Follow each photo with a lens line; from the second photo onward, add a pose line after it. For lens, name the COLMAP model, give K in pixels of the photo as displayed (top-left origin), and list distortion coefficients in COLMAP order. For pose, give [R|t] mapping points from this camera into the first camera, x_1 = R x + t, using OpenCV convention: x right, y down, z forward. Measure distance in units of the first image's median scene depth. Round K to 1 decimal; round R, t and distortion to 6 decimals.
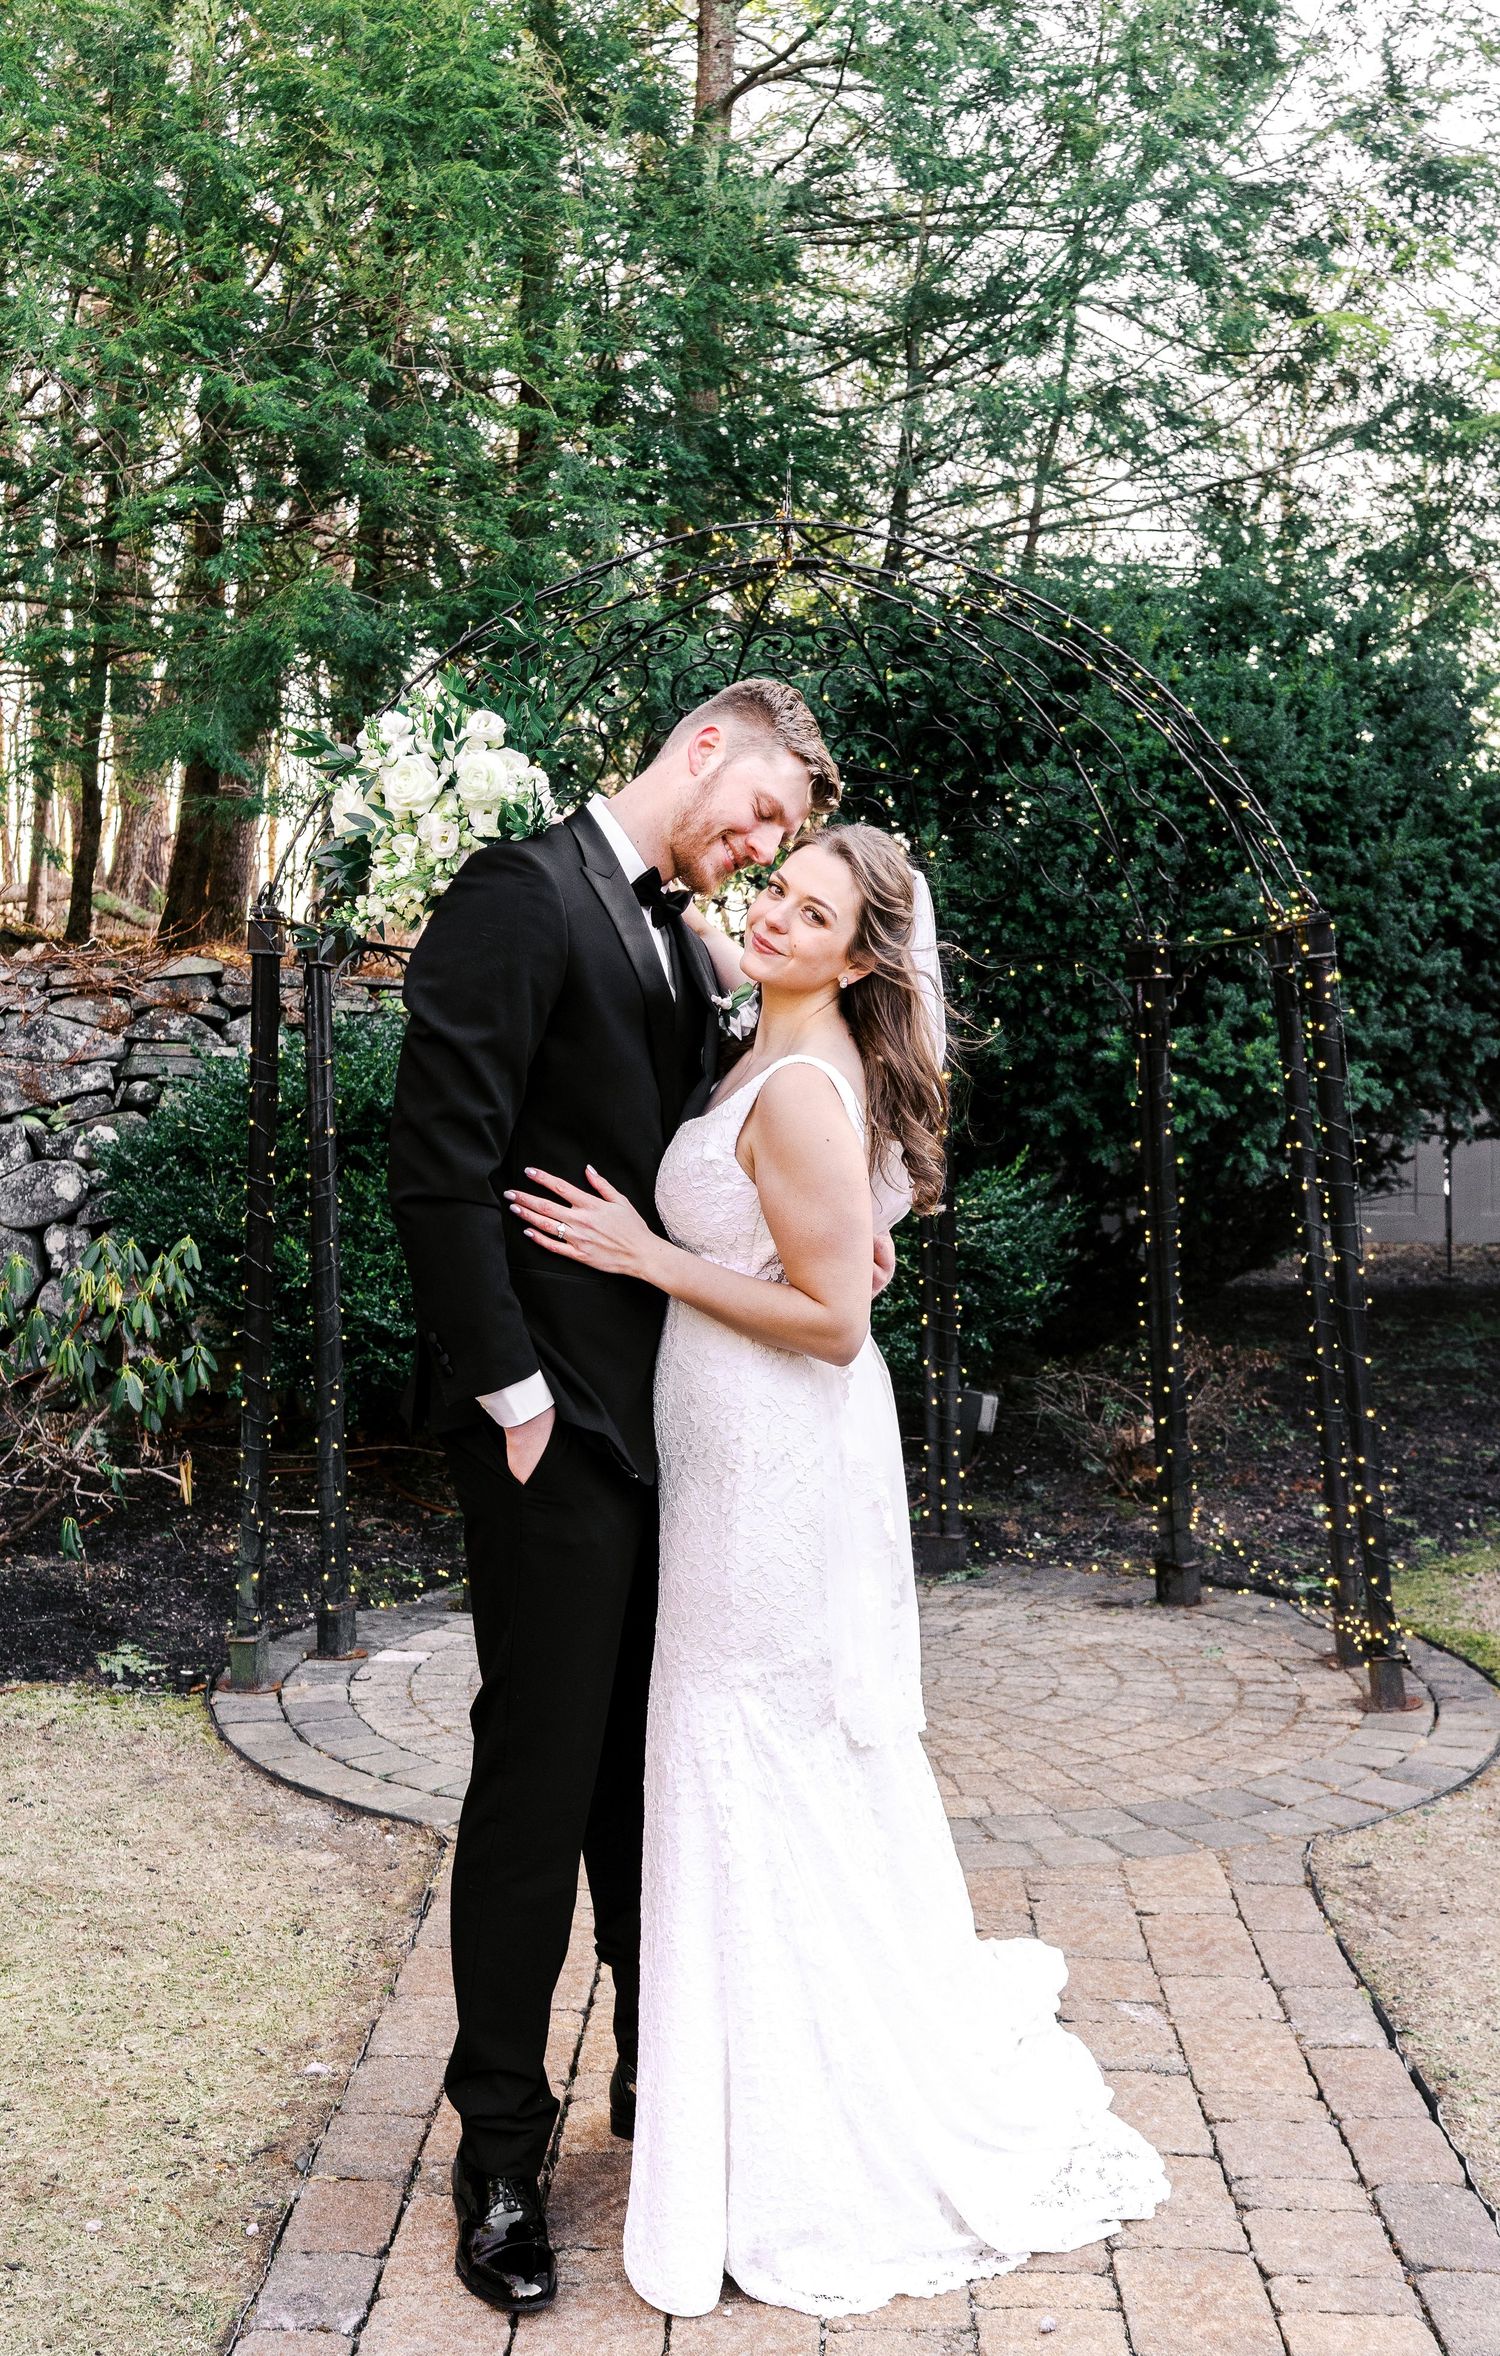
lens RADIAL K [[2348.7, 0, 744.1], [0, 2348.7, 1080.1], [0, 0, 1]] dist [0.003949, -0.023293]
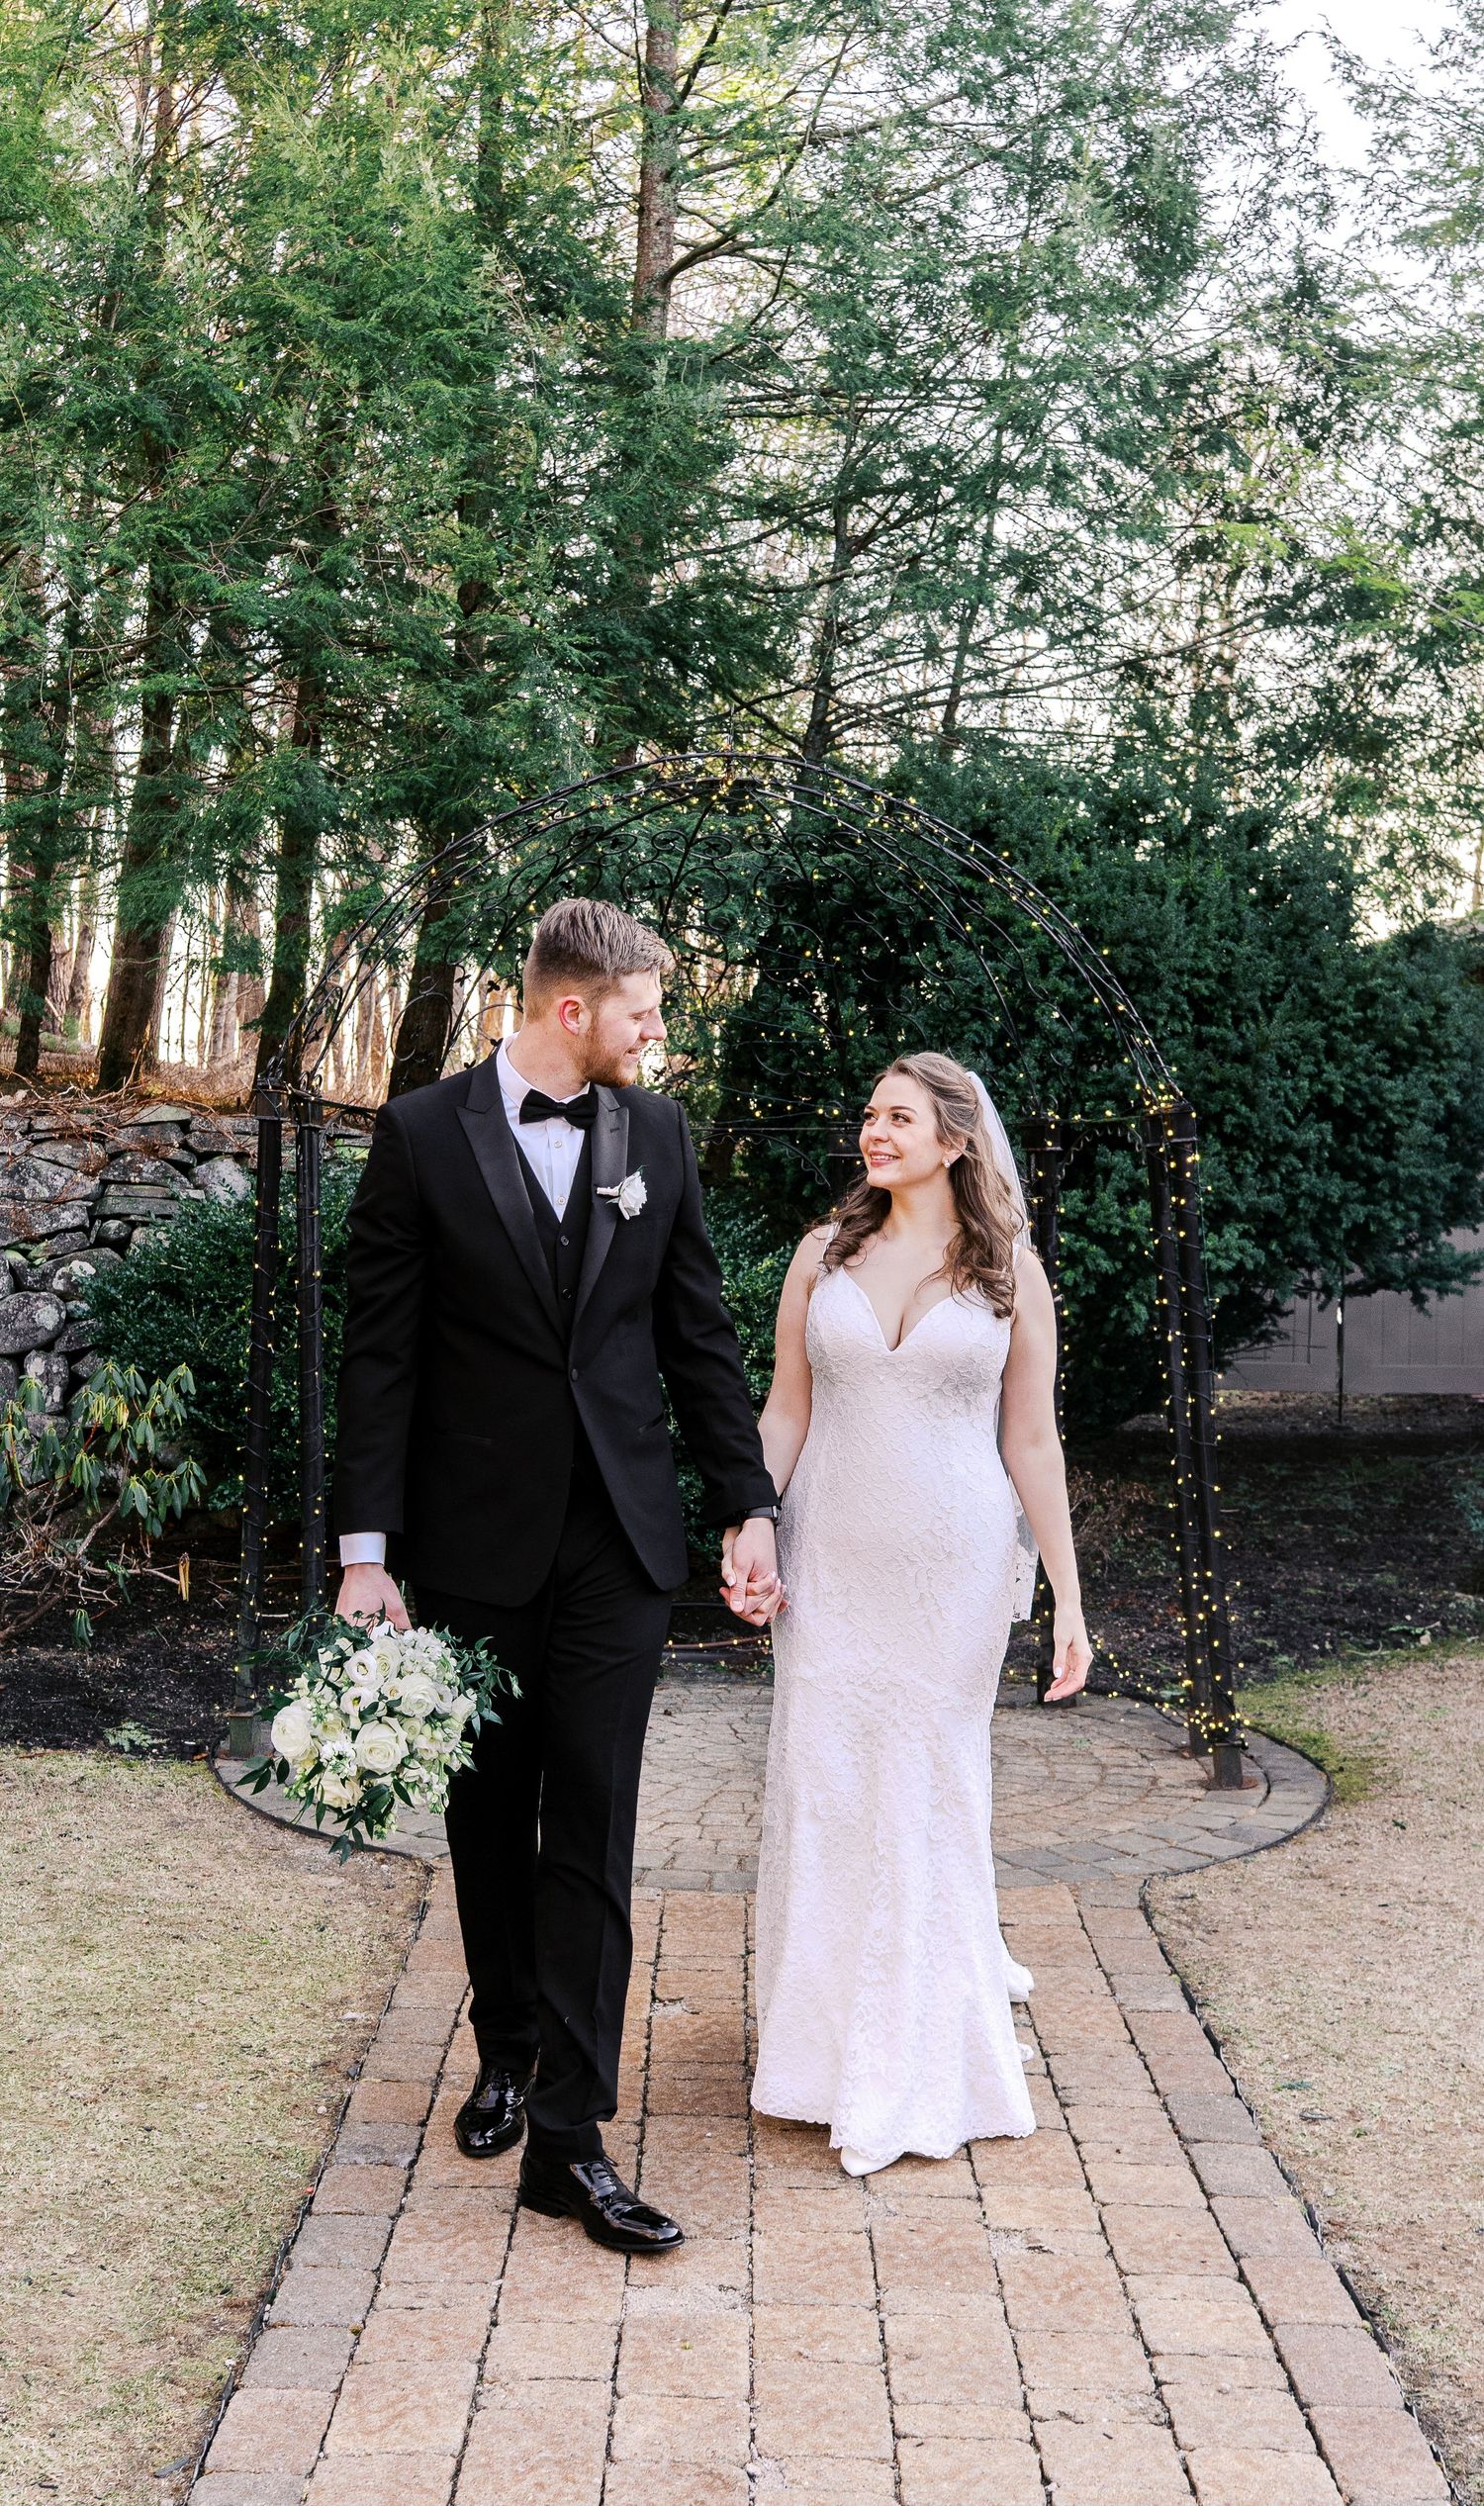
lens RADIAL K [[2602.3, 0, 692.0], [0, 2602.3, 1221.2], [0, 0, 1]] dist [-0.005624, -0.004582]
pose [[0.999587, 0.019024, 0.021536, -0.018138], [-0.019158, 0.999798, 0.006033, -0.011770], [-0.021417, -0.006443, 0.999750, -0.208636]]
